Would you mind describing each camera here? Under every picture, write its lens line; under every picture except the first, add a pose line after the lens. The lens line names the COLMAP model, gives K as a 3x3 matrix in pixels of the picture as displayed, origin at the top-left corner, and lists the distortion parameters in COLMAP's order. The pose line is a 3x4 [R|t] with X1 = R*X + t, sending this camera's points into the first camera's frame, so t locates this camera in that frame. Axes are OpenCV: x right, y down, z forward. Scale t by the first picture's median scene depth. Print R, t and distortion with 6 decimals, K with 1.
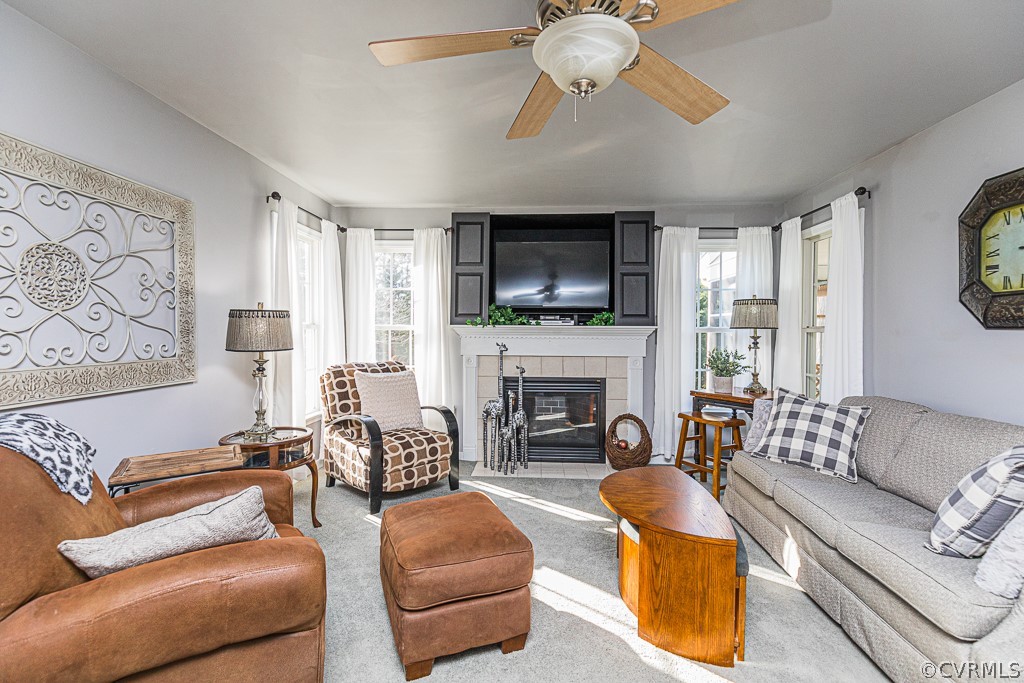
lens RADIAL K [[459.7, 0, 519.1], [0, 459.7, 340.5], [0, 0, 1]] dist [0.004897, -0.000892]
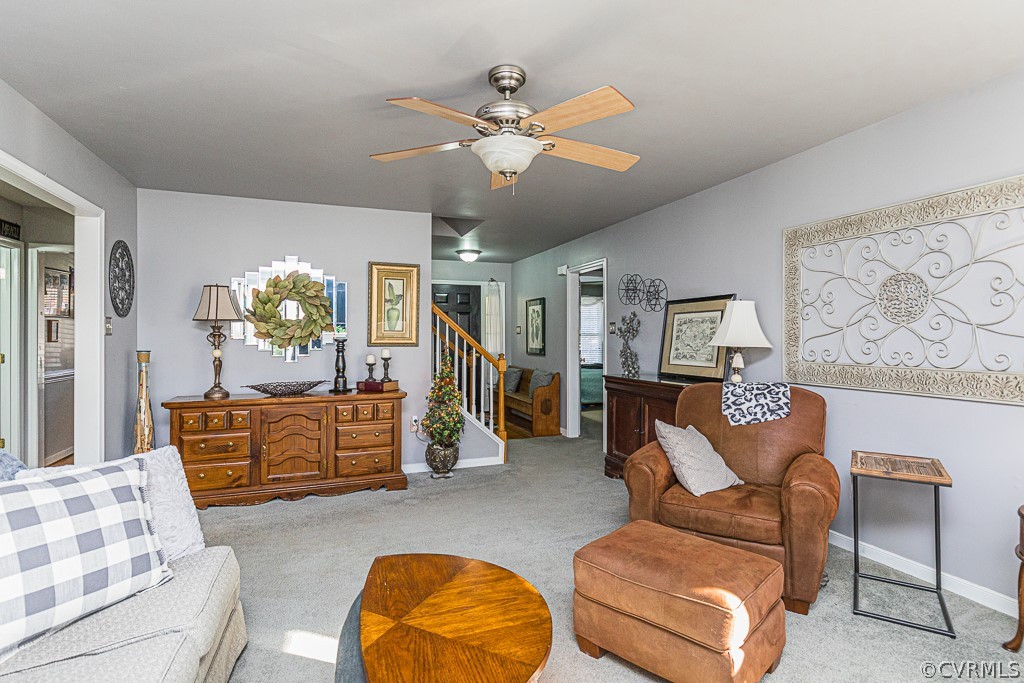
lens RADIAL K [[507.1, 0, 518.4], [0, 507.1, 332.5], [0, 0, 1]] dist [0.023166, -0.000533]
pose [[-0.922791, -0.002335, -0.385295, 0.532812], [-0.005045, 0.999969, 0.006023, -0.041743], [0.385269, 0.007502, -0.922774, 1.842257]]
